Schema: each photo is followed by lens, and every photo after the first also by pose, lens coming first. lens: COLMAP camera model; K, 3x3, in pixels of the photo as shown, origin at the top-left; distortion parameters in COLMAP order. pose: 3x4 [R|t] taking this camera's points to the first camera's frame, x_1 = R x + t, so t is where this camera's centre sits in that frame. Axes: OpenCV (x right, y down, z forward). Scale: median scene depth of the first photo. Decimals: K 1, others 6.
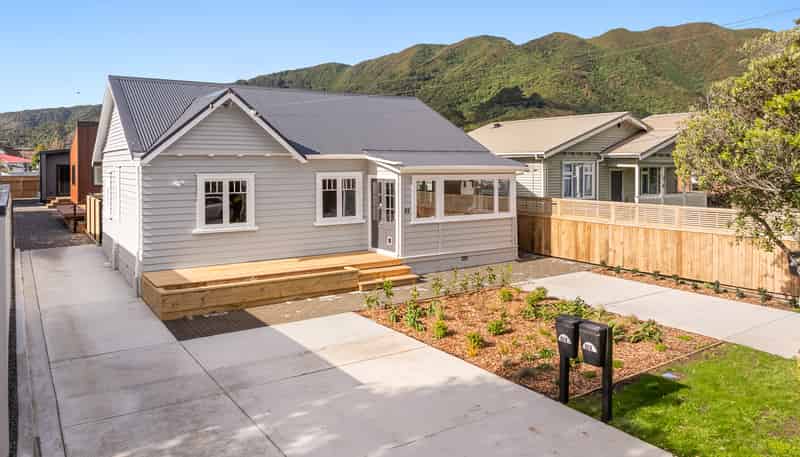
lens RADIAL K [[603.8, 0, 398.0], [0, 603.8, 174.5], [0, 0, 1]] dist [-0.082721, -0.000669]
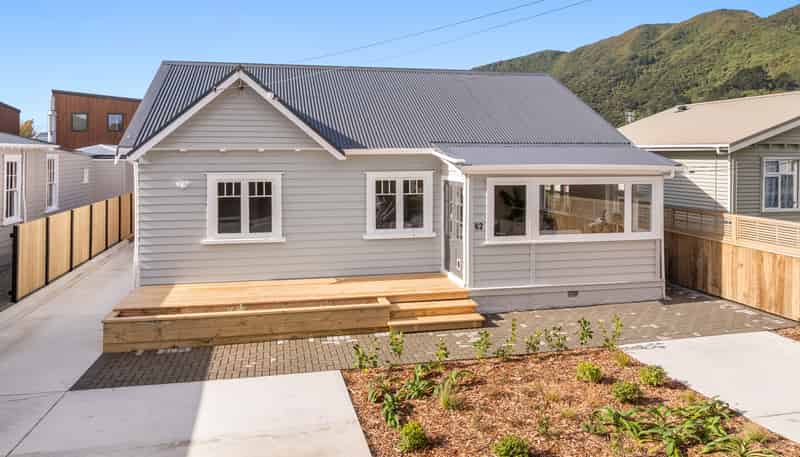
lens RADIAL K [[576.6, 0, 372.8], [0, 576.6, 215.8], [0, 0, 1]] dist [-0.042246, -0.003569]
pose [[0.920007, 0.044023, -0.389421, 0.156602], [-0.008872, 0.995756, 0.091608, -0.013833], [0.391801, -0.080825, 0.916493, 0.295688]]
